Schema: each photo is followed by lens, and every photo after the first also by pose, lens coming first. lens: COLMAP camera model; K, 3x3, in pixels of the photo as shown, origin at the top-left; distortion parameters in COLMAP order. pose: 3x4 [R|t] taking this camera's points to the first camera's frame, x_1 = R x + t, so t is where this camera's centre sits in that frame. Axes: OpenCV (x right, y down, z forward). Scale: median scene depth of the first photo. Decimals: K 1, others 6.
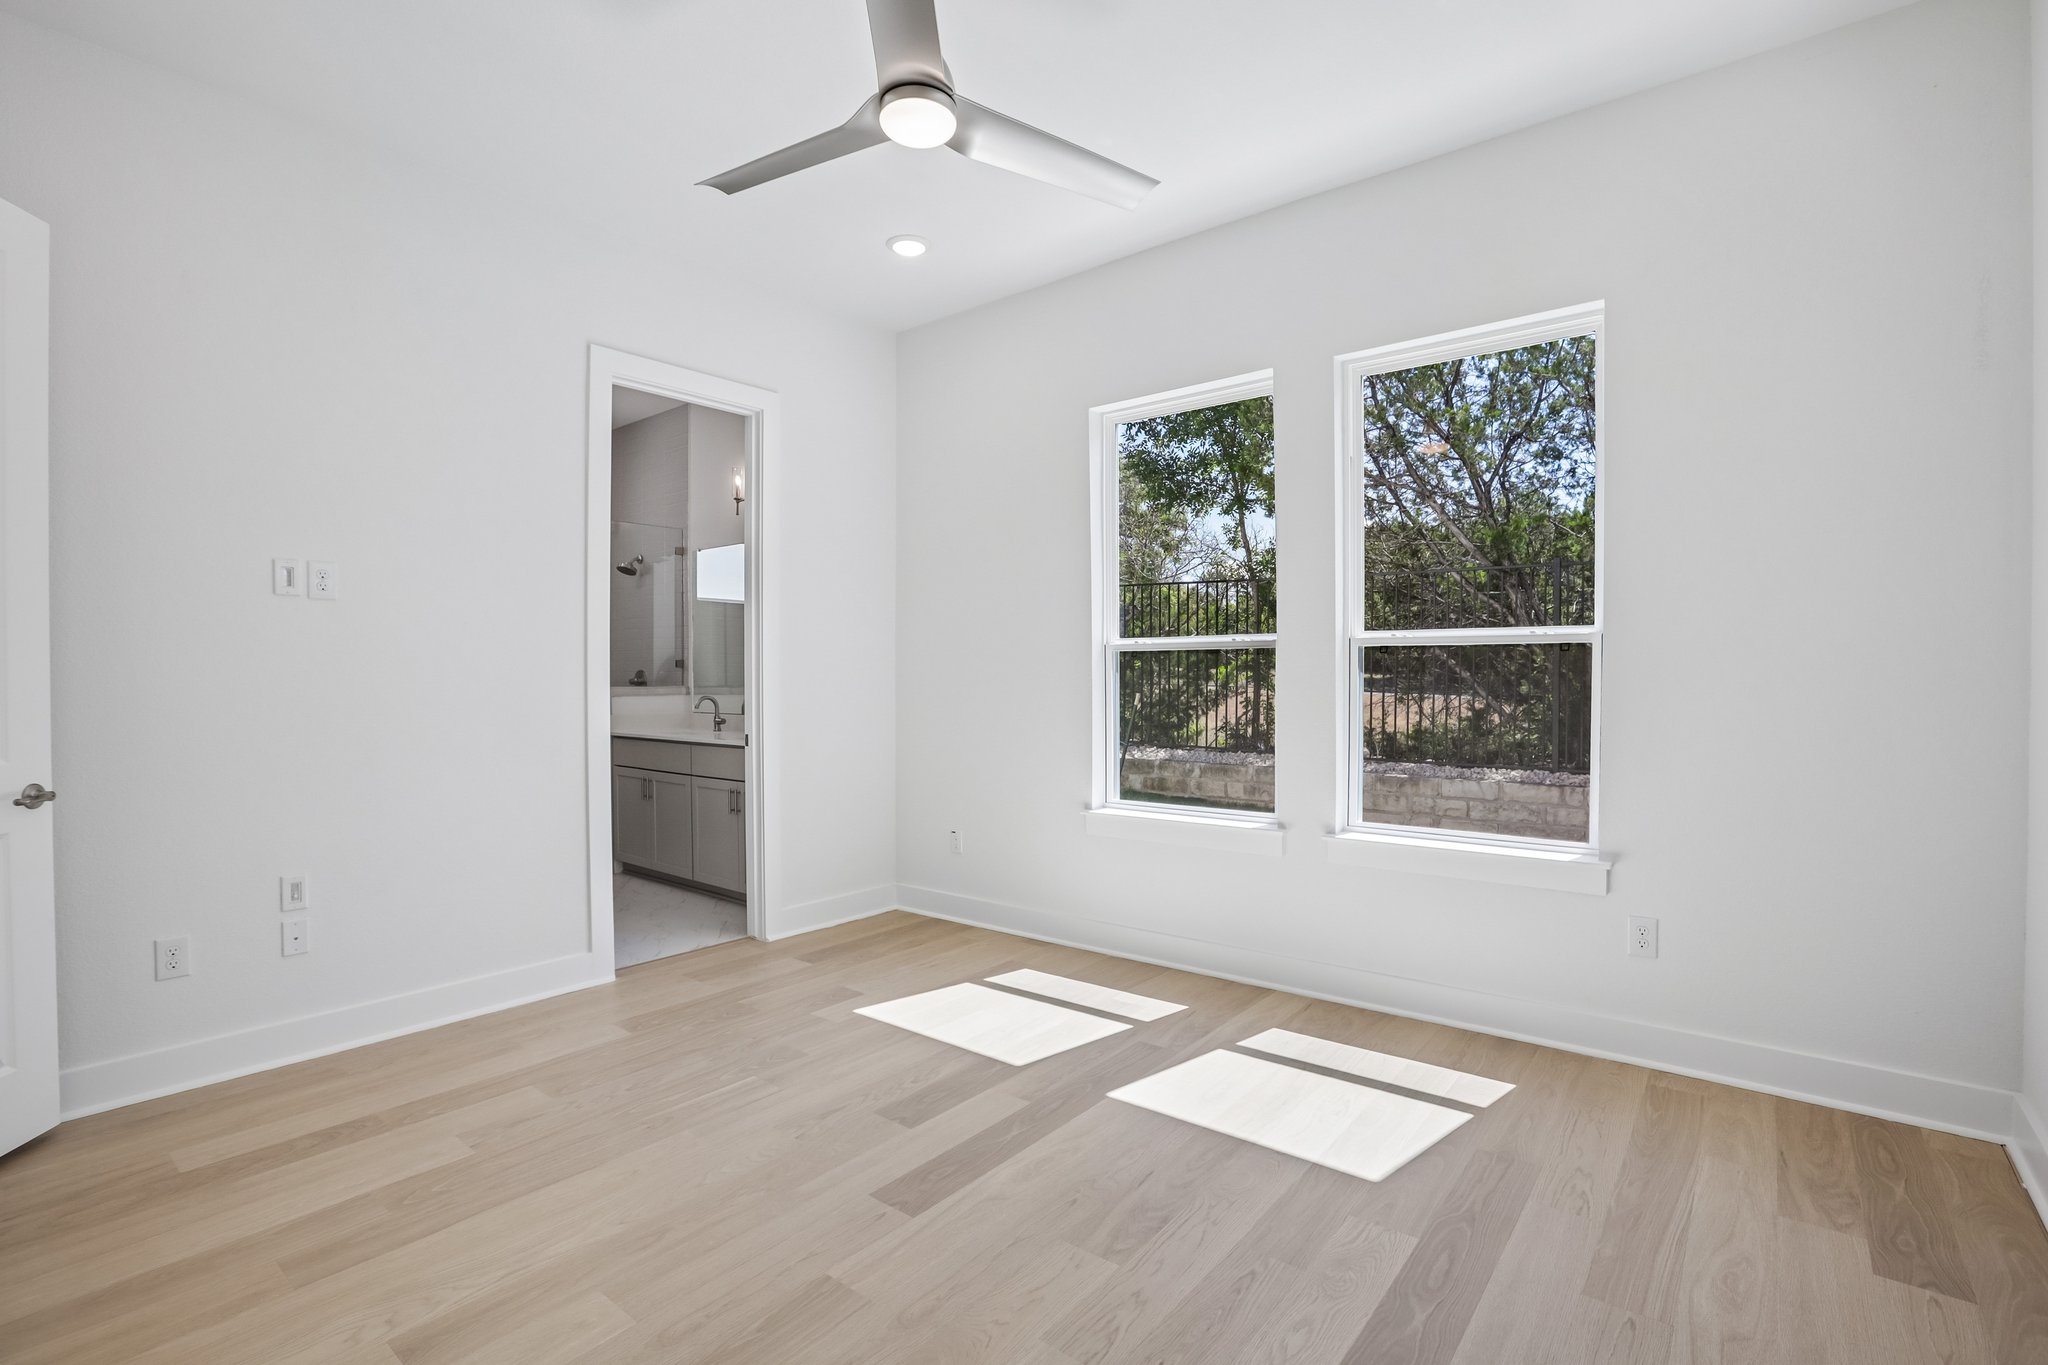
lens RADIAL K [[939.8, 0, 1031.8], [0, 939.8, 683.1], [0, 0, 1]] dist [-0.045625, 0.012550]
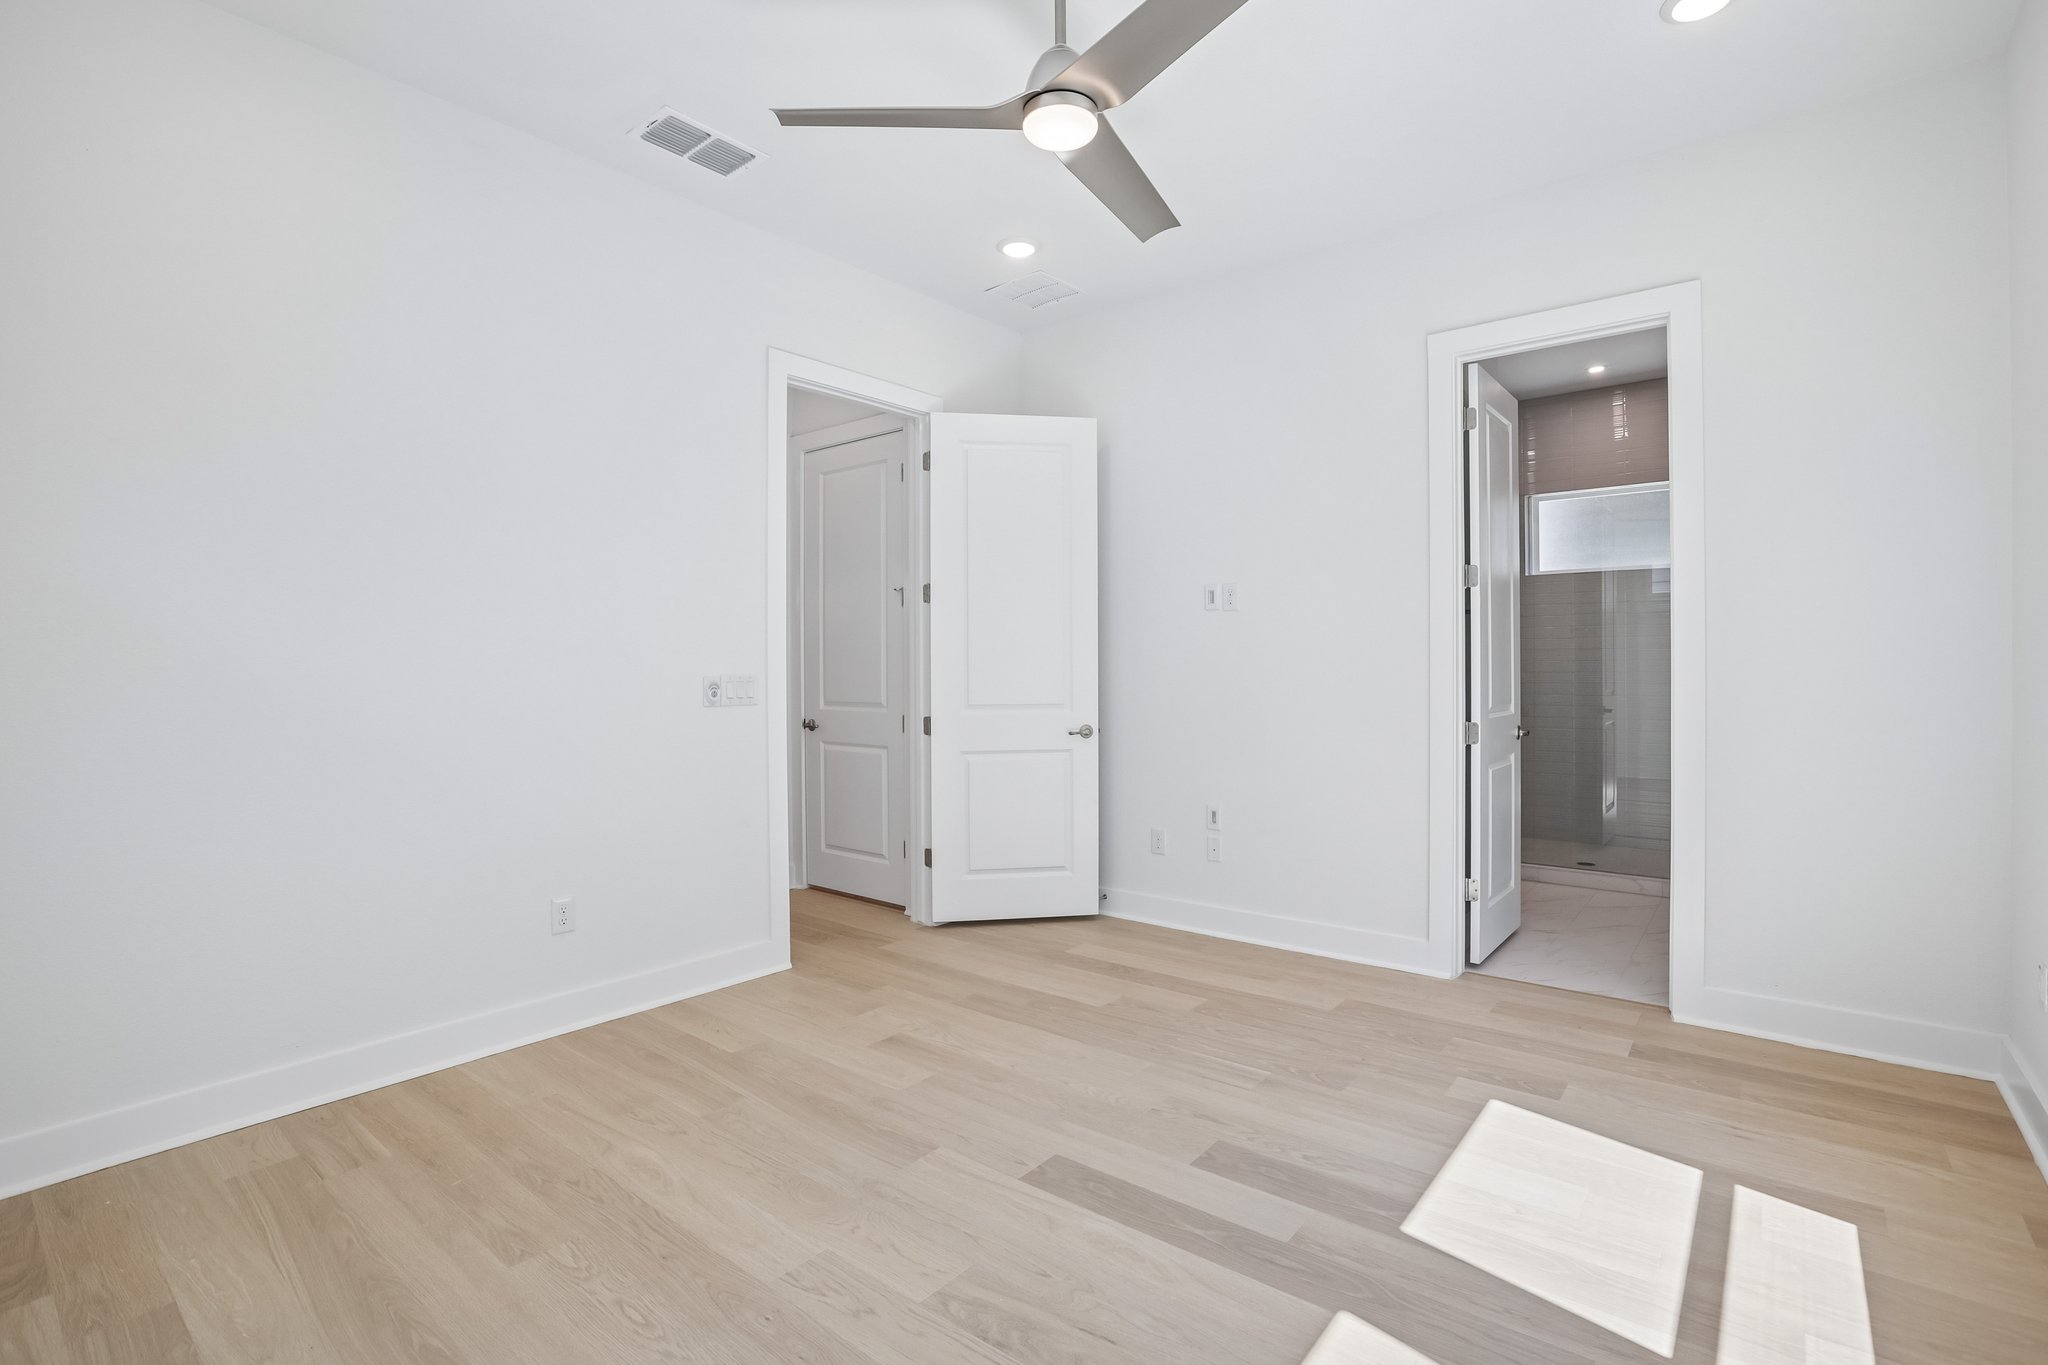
lens RADIAL K [[939.8, 0, 1031.8], [0, 939.8, 683.1], [0, 0, 1]] dist [-0.045625, 0.012550]
pose [[-0.004289, 0.015933, -0.999864, 0.746966], [-0.001010, 0.999872, 0.015938, -0.004947], [0.999990, 0.001078, -0.004272, 0.824779]]
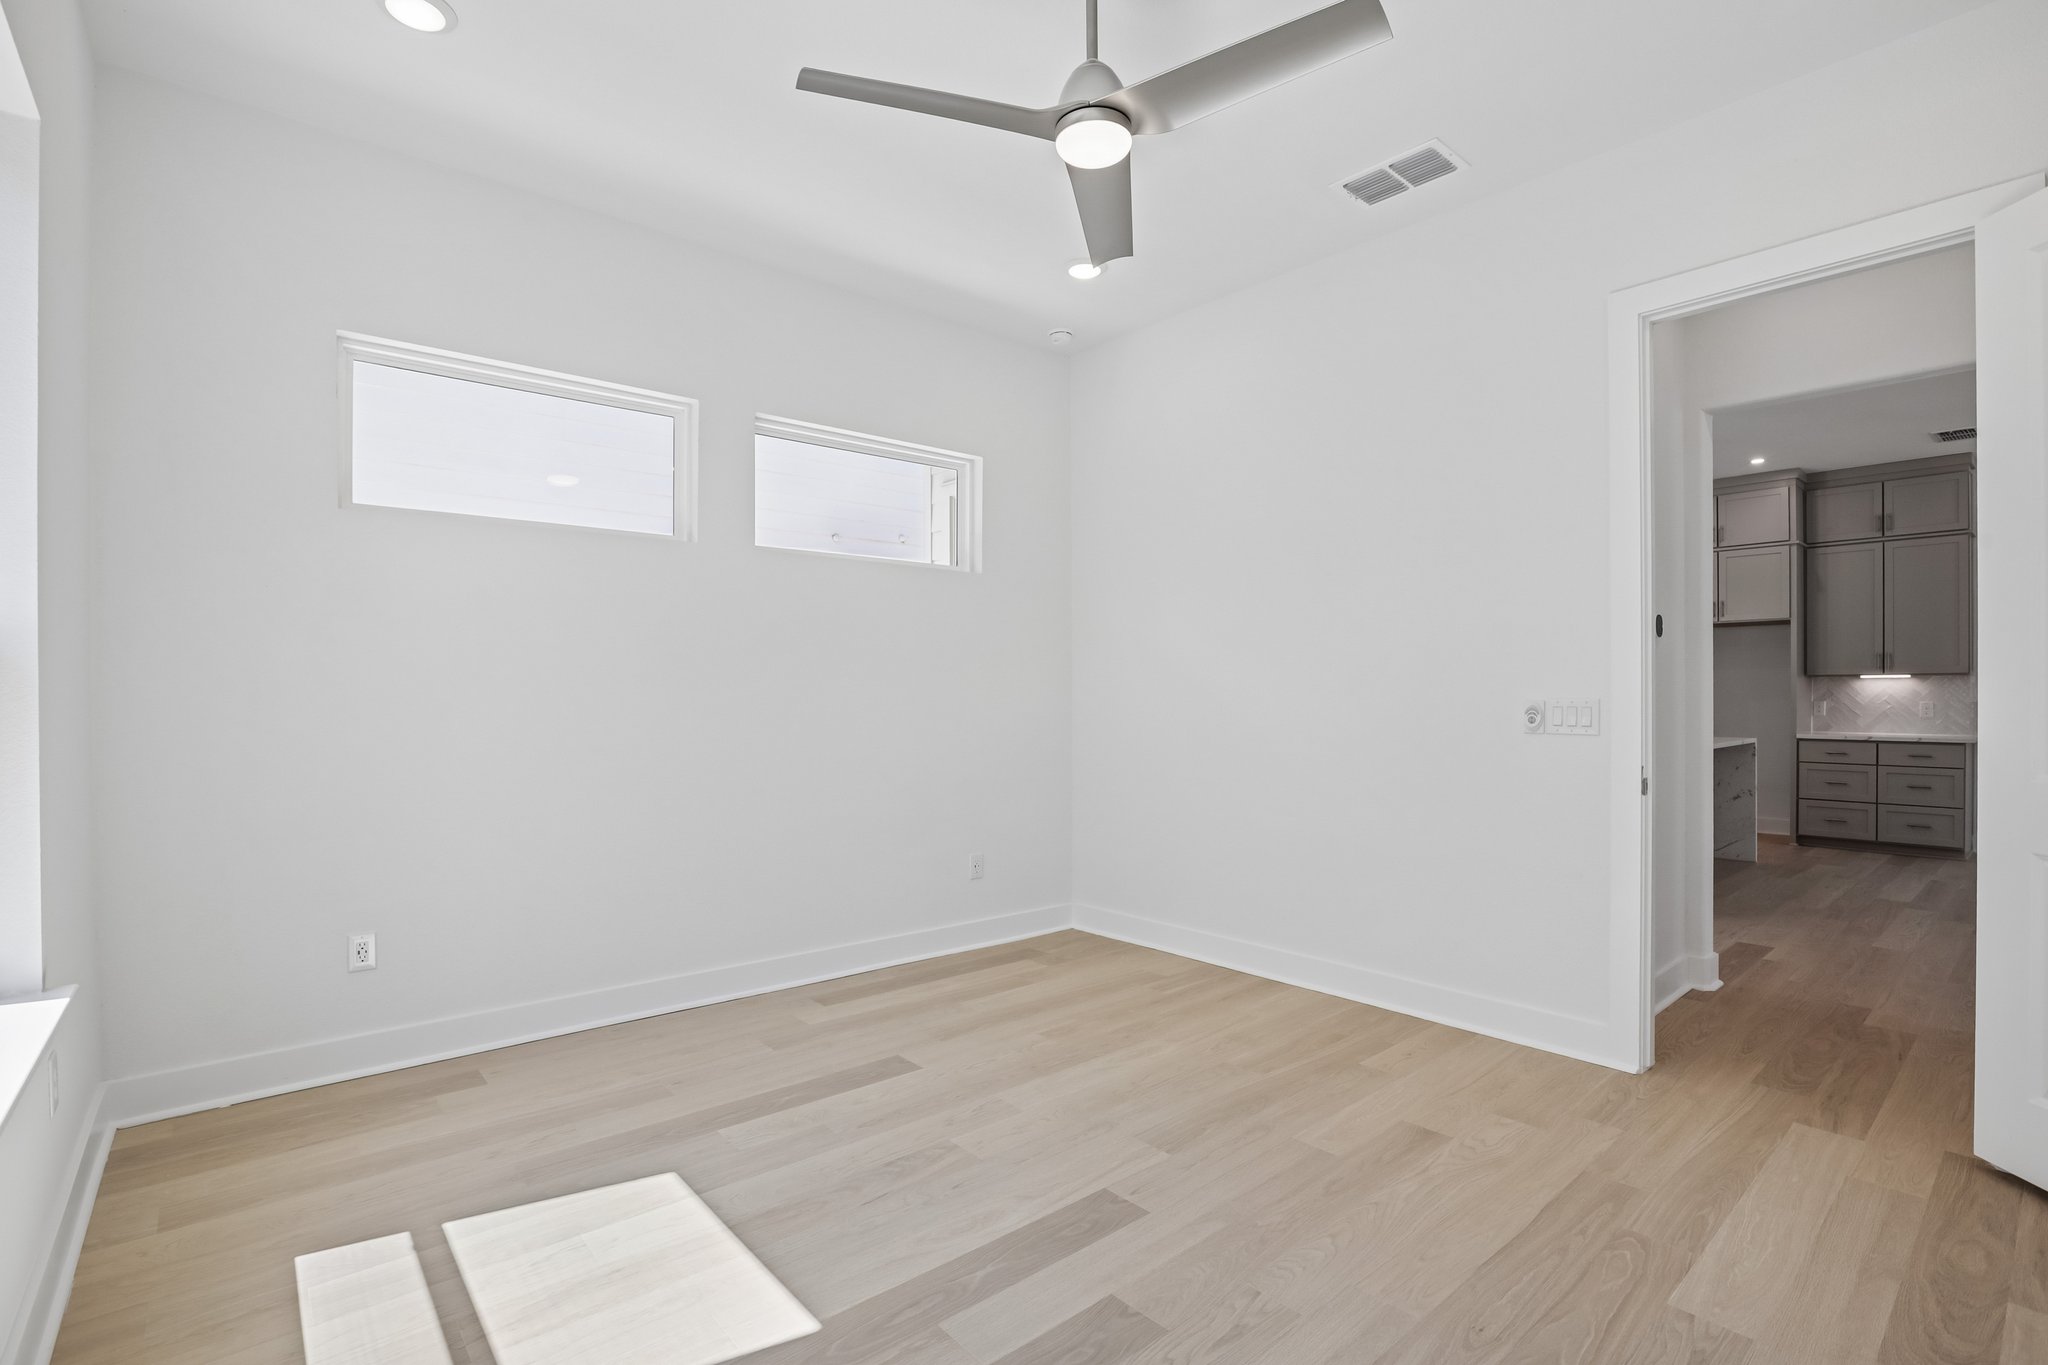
lens RADIAL K [[939.8, 0, 1031.8], [0, 939.8, 683.1], [0, 0, 1]] dist [-0.045625, 0.012550]
pose [[-0.983537, 0.010263, 0.180415, -0.200465], [0.008750, 0.999920, -0.009178, -0.010395], [-0.180495, -0.007448, -0.983548, 1.701246]]
